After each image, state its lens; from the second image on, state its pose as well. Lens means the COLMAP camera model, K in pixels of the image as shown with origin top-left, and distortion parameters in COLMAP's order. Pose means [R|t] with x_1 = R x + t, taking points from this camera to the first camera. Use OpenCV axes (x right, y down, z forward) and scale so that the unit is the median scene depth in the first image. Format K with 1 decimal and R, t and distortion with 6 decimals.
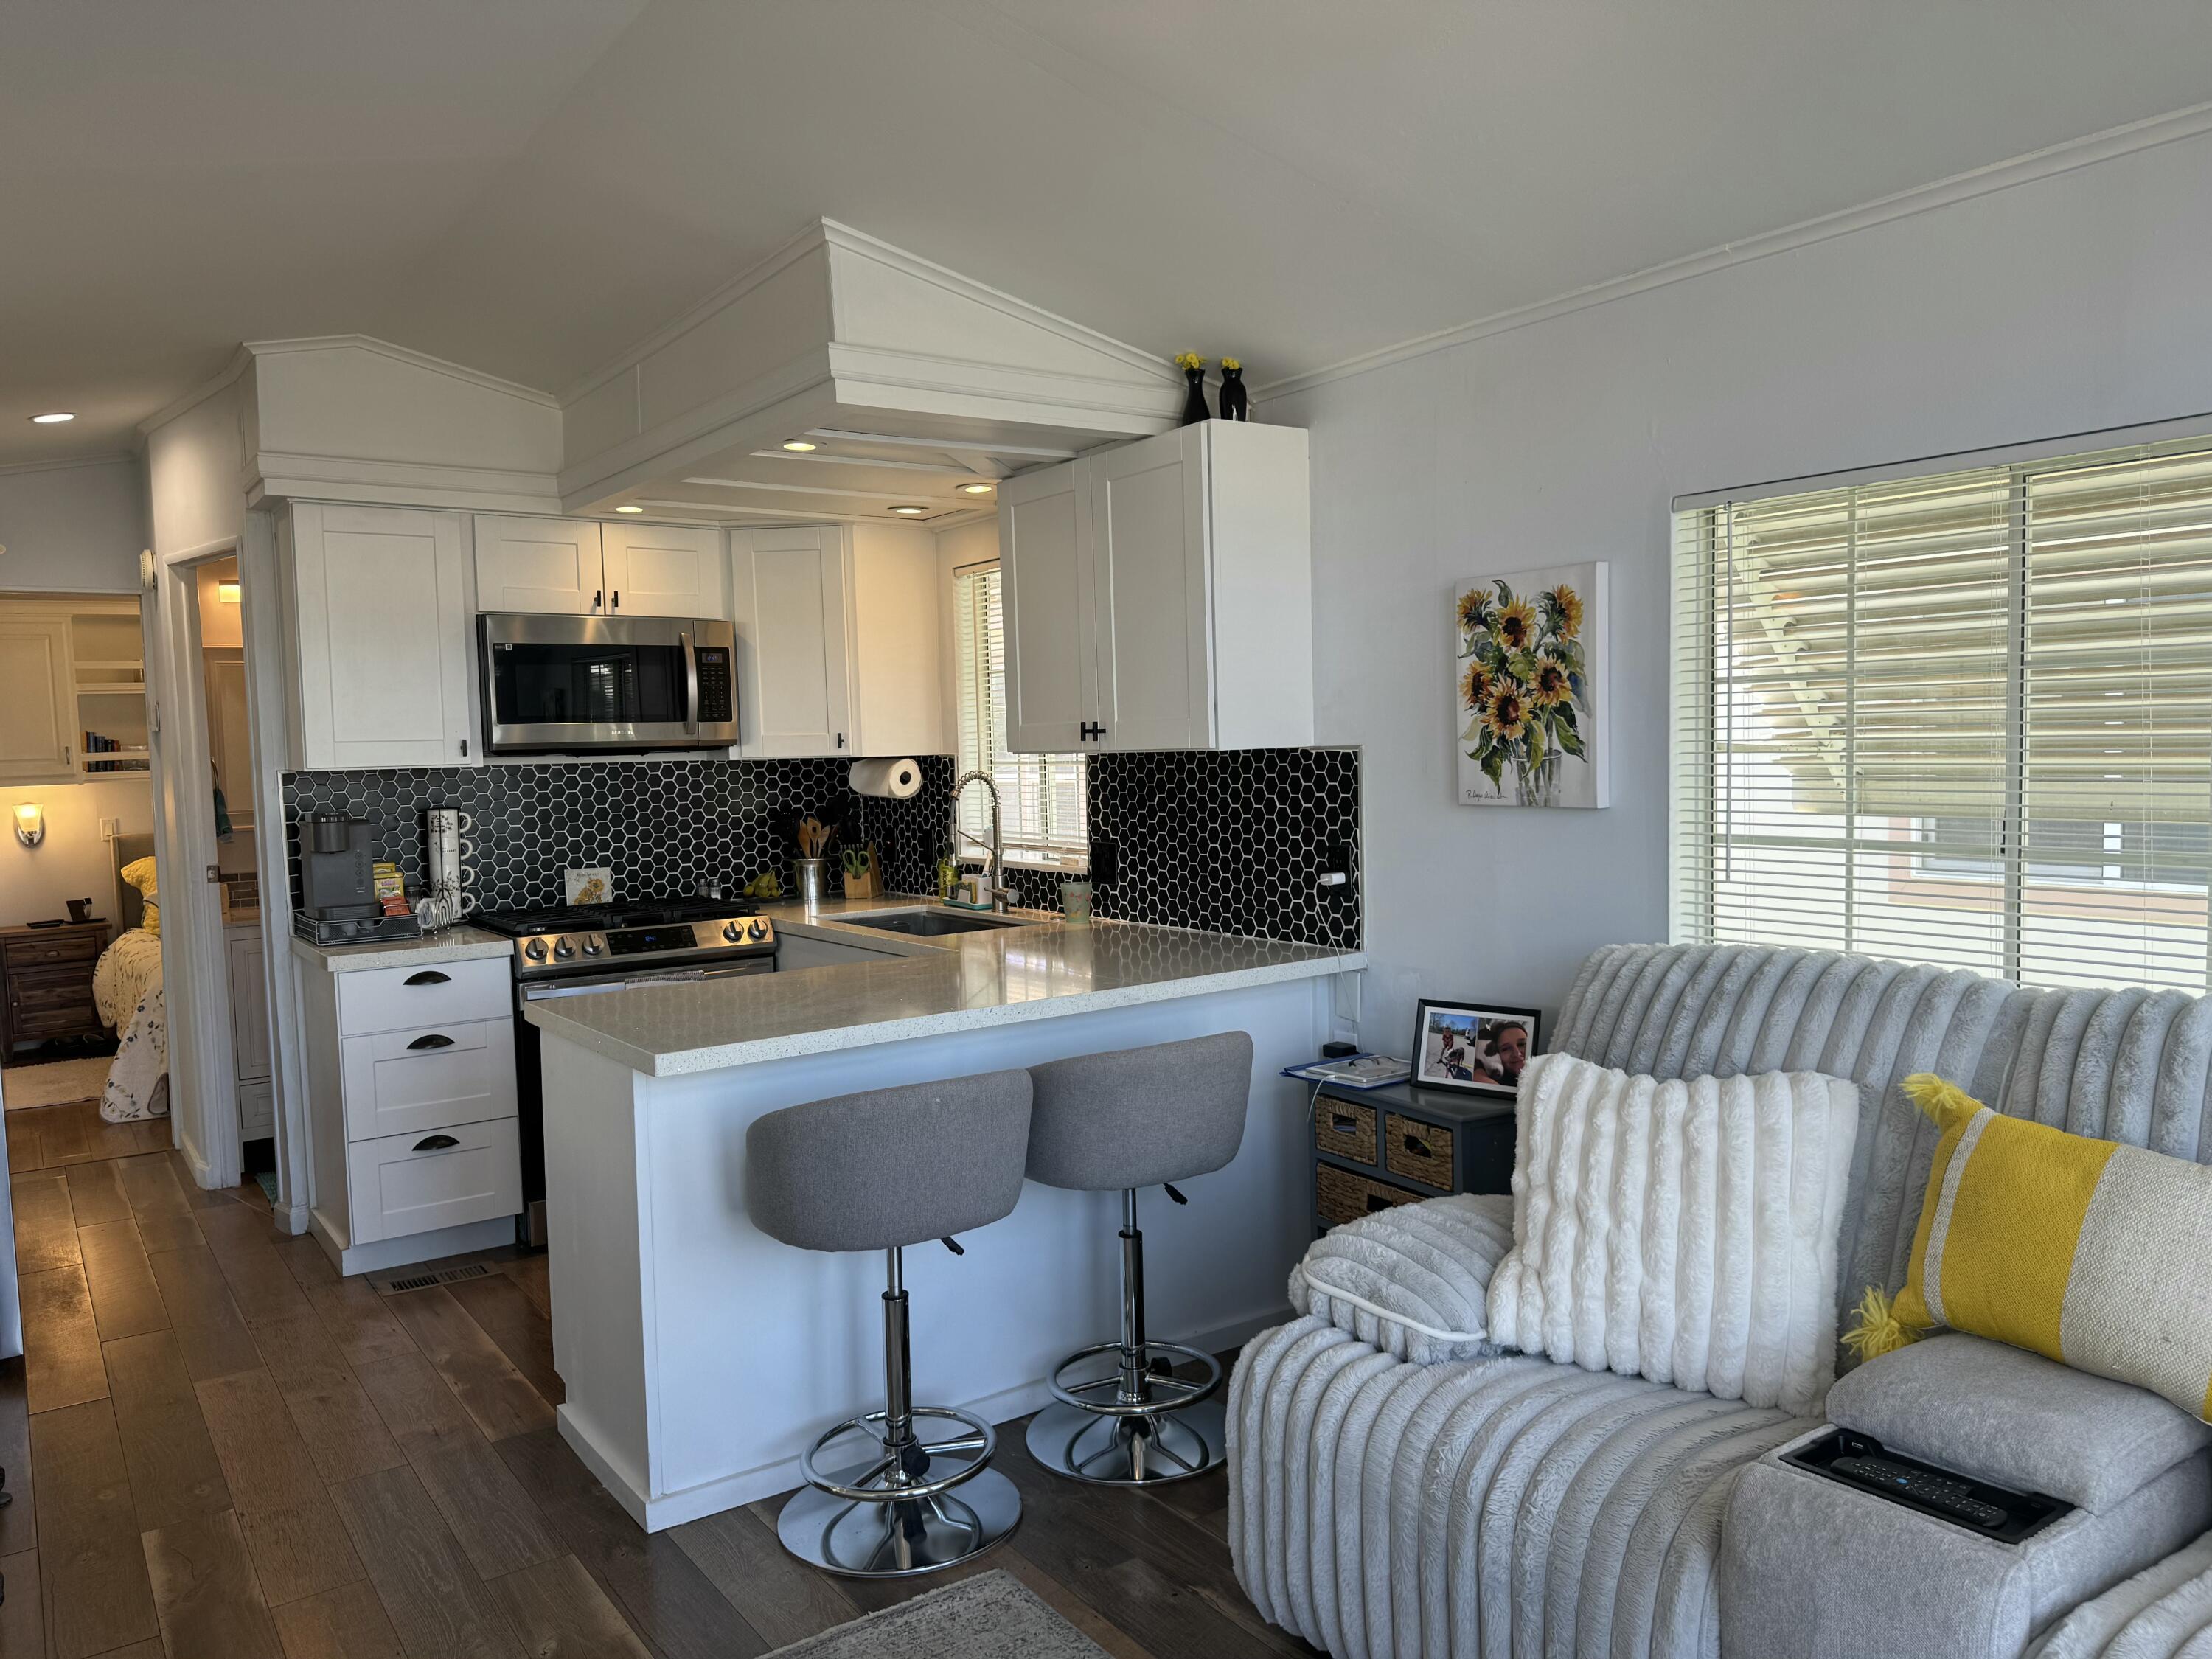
lens RADIAL K [[1547.6, 0, 1132.2], [0, 1547.6, 840.0], [0, 0, 1]] dist [0.111893, -0.173992]
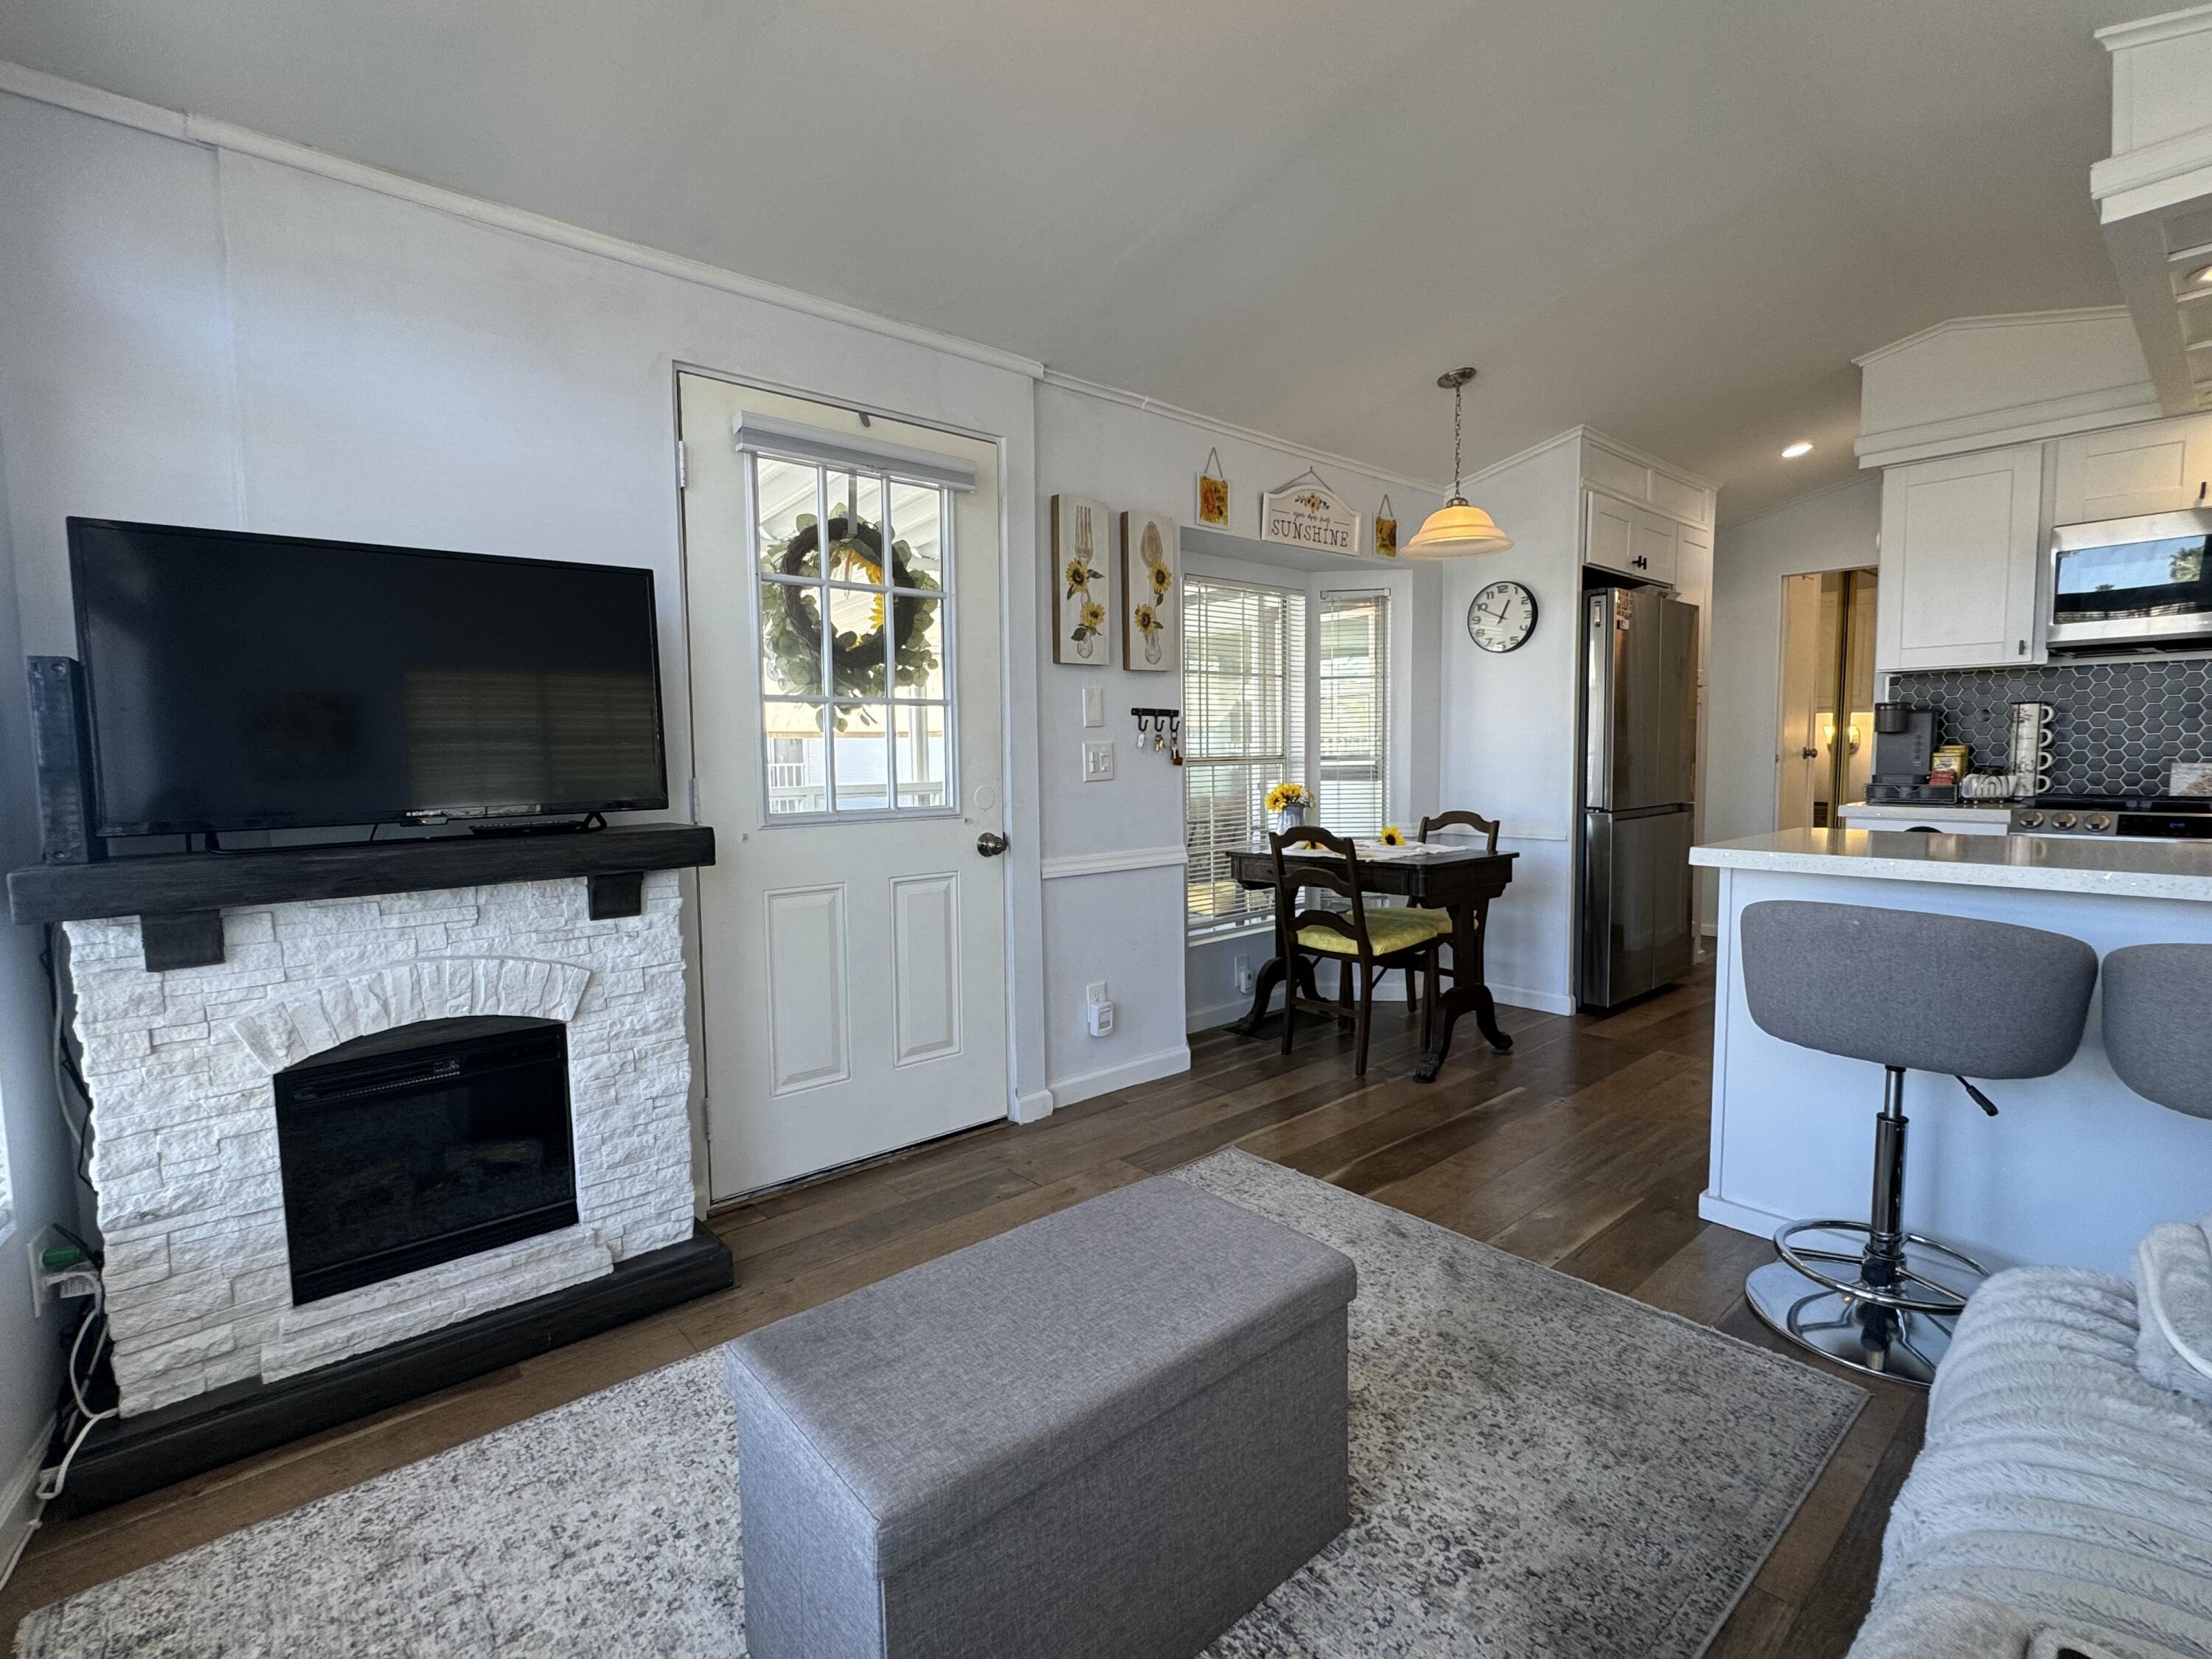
lens RADIAL K [[1008.8, 0, 1100.7], [0, 1008.8, 827.9], [0, 0, 1]] dist [0.001808, 0.000252]
pose [[0.092681, 0.105141, -0.990129, 0.279507], [-0.053455, 0.993501, 0.100495, 0.036659], [0.994260, 0.043613, 0.097699, 0.251949]]
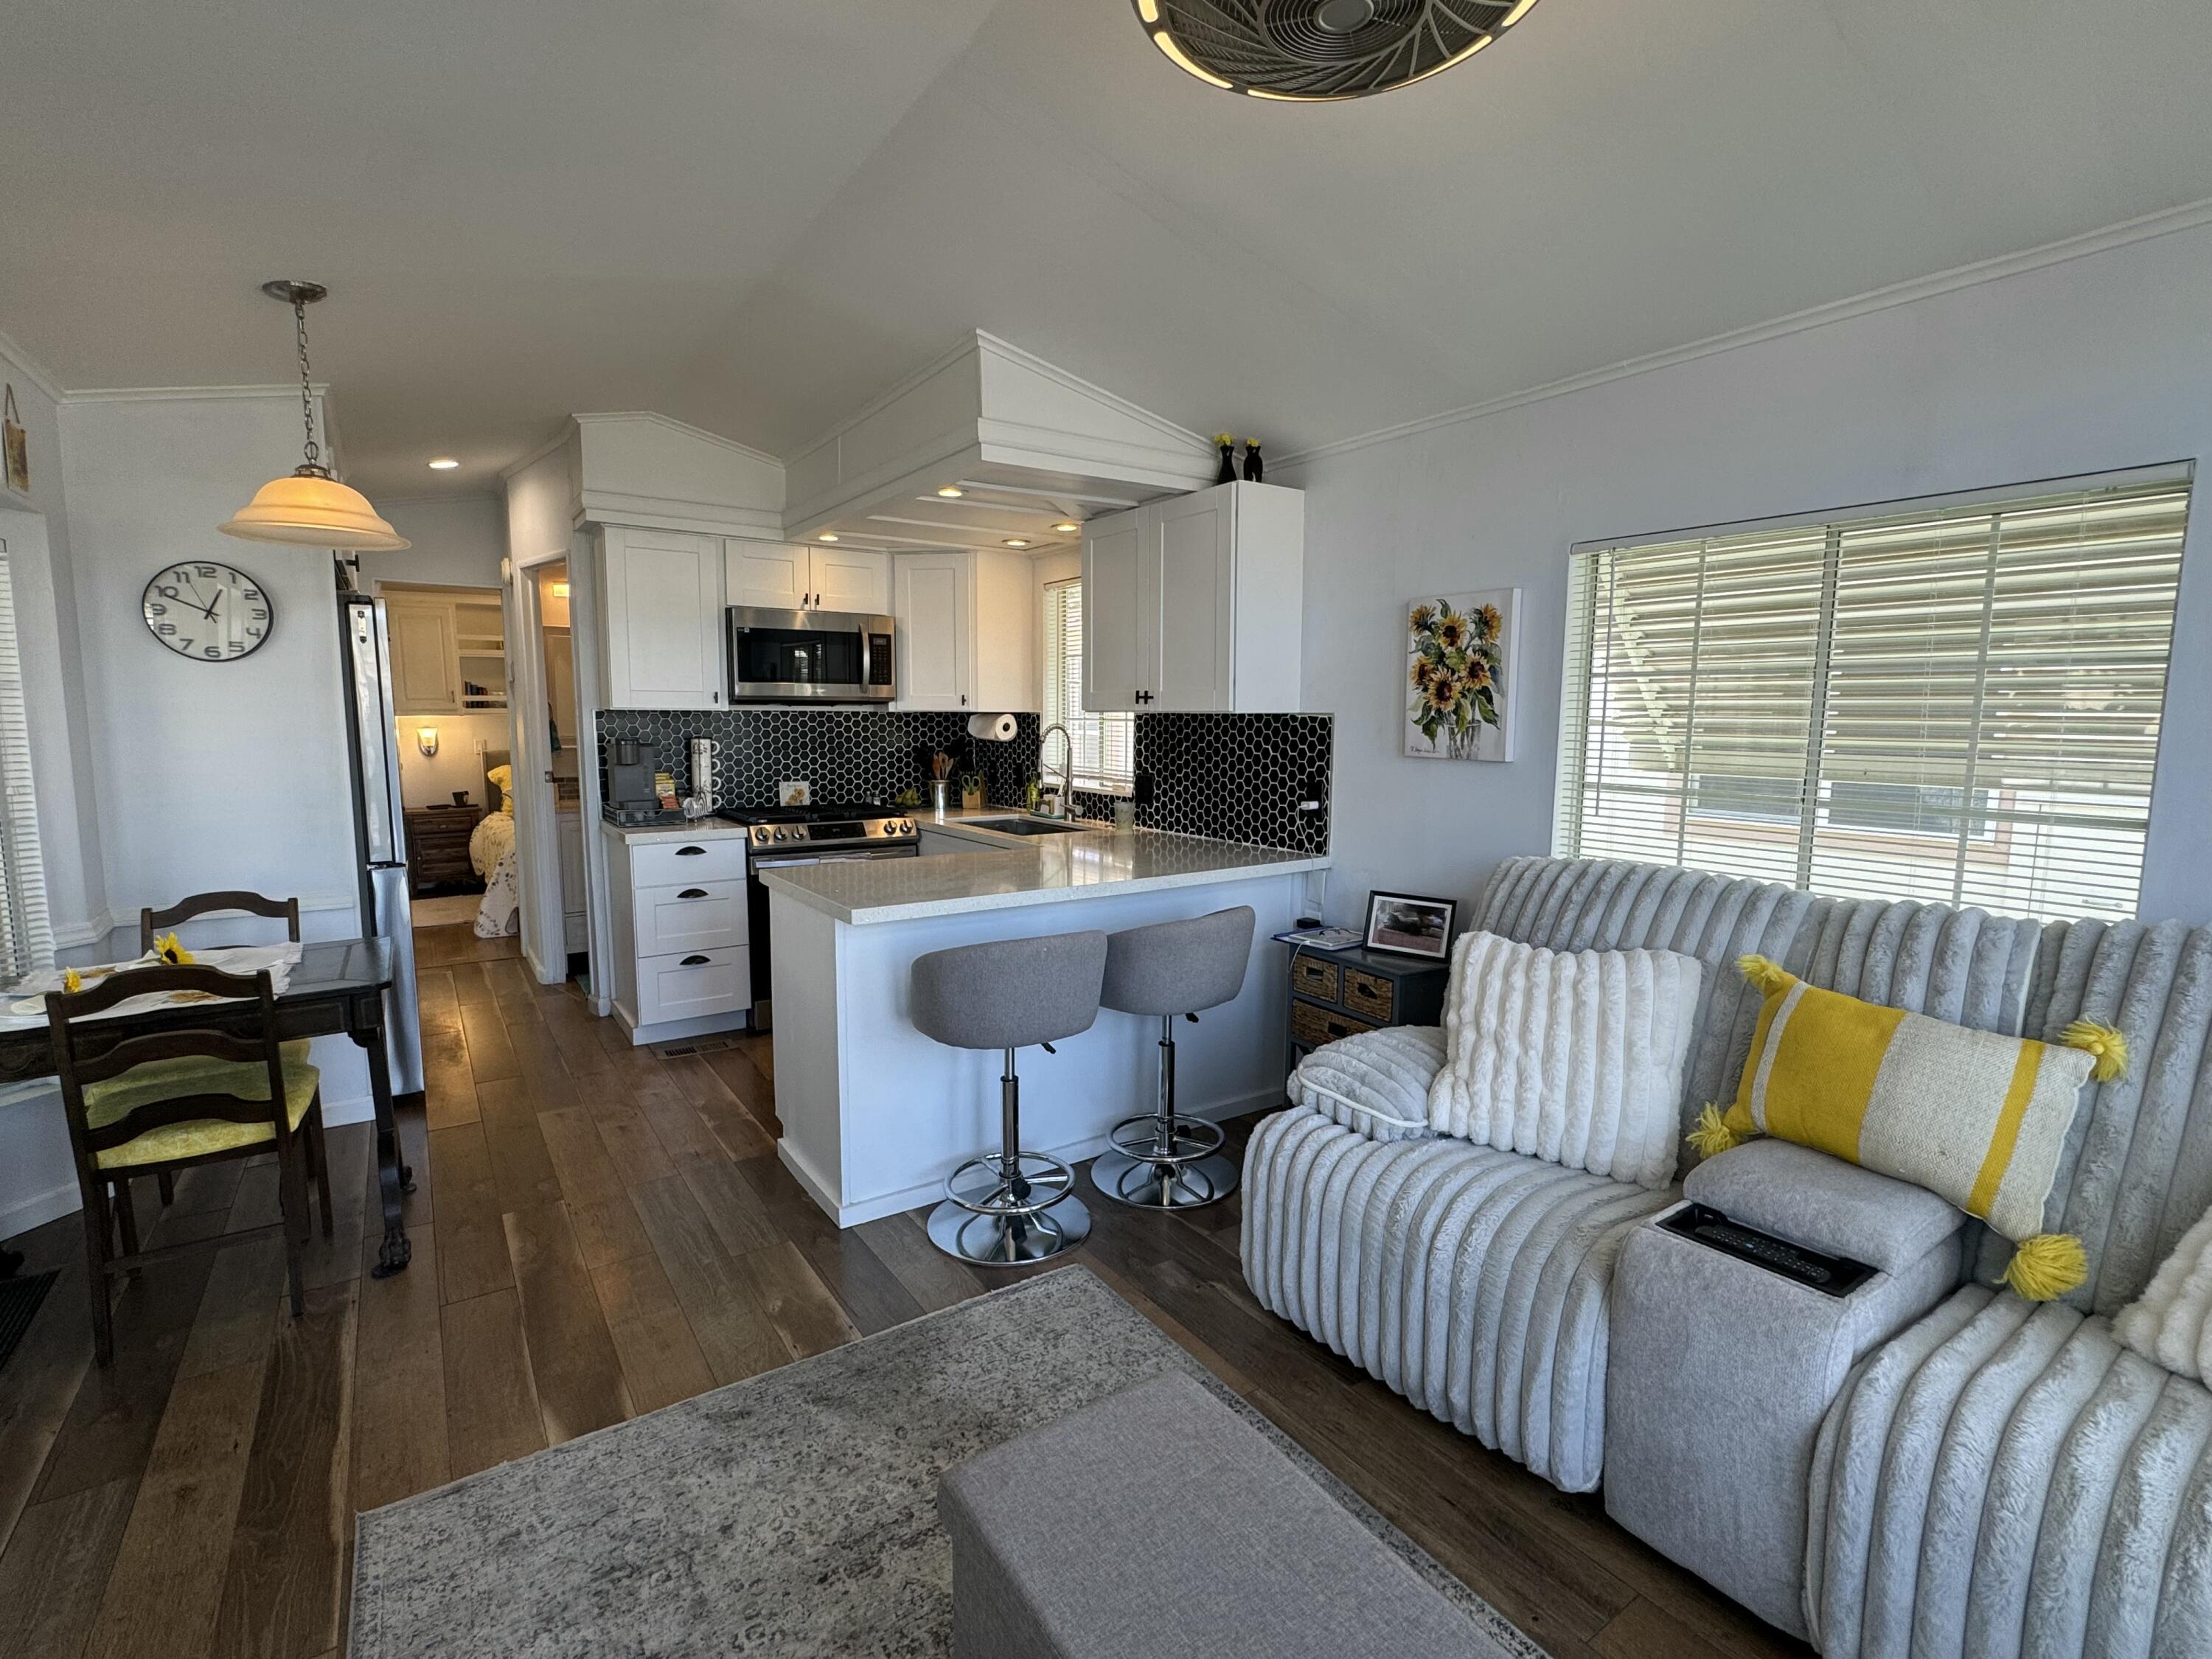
lens RADIAL K [[1018.9, 0, 1106.0], [0, 1018.9, 829.5], [0, 0, 1]] dist [-0.000742, 0.000104]
pose [[0.999129, 0.035229, -0.022368, -0.031137], [-0.034050, 0.998116, 0.051046, 0.004567], [0.024124, -0.050239, 0.998446, 0.039370]]
